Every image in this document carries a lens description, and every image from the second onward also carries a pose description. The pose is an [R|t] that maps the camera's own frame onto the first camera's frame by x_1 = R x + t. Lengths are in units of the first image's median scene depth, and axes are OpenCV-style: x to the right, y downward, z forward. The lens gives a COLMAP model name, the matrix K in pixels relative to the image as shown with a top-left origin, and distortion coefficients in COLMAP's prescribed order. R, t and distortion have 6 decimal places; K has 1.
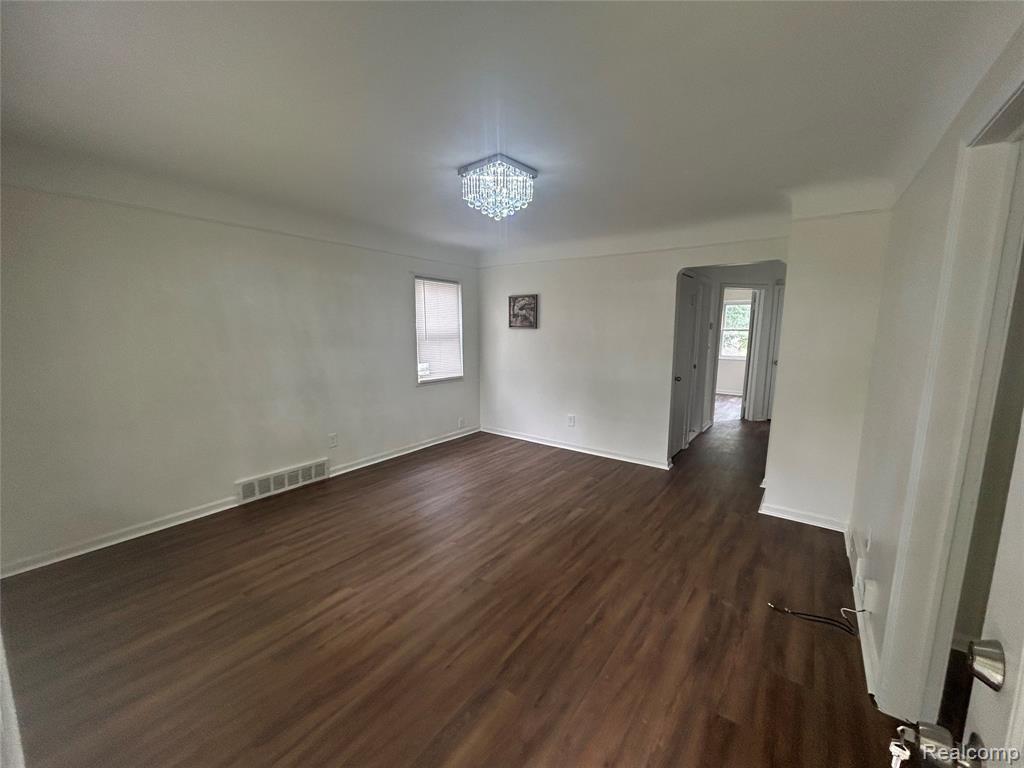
lens RADIAL K [[412.9, 0, 508.3], [0, 412.9, 382.9], [0, 0, 1]] dist [0.001116, 0.000090]
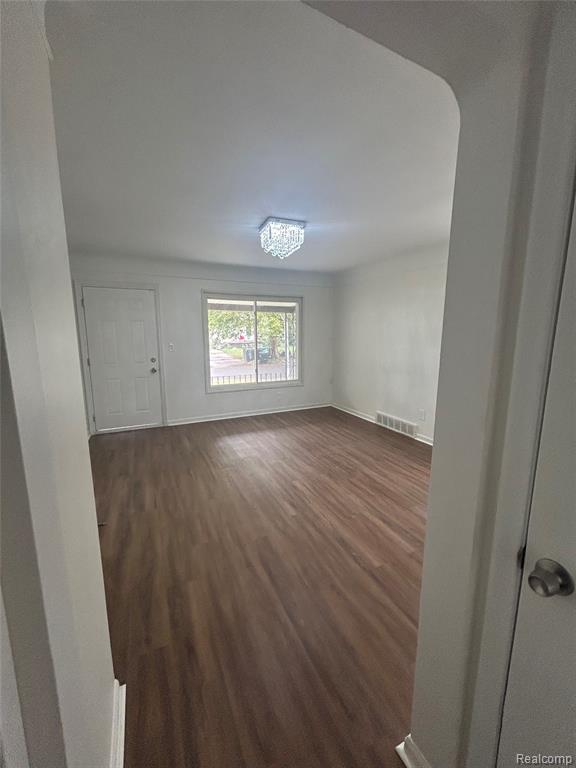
lens RADIAL K [[310.0, 0, 288.7], [0, 310.0, 382.3], [0, 0, 1]] dist [0.000503, 0.000479]
pose [[-0.470437, 0.138147, -0.871553, 0.702580], [-0.126055, 0.967020, 0.221320, -0.144605], [0.873384, 0.213980, -0.437508, 1.120630]]
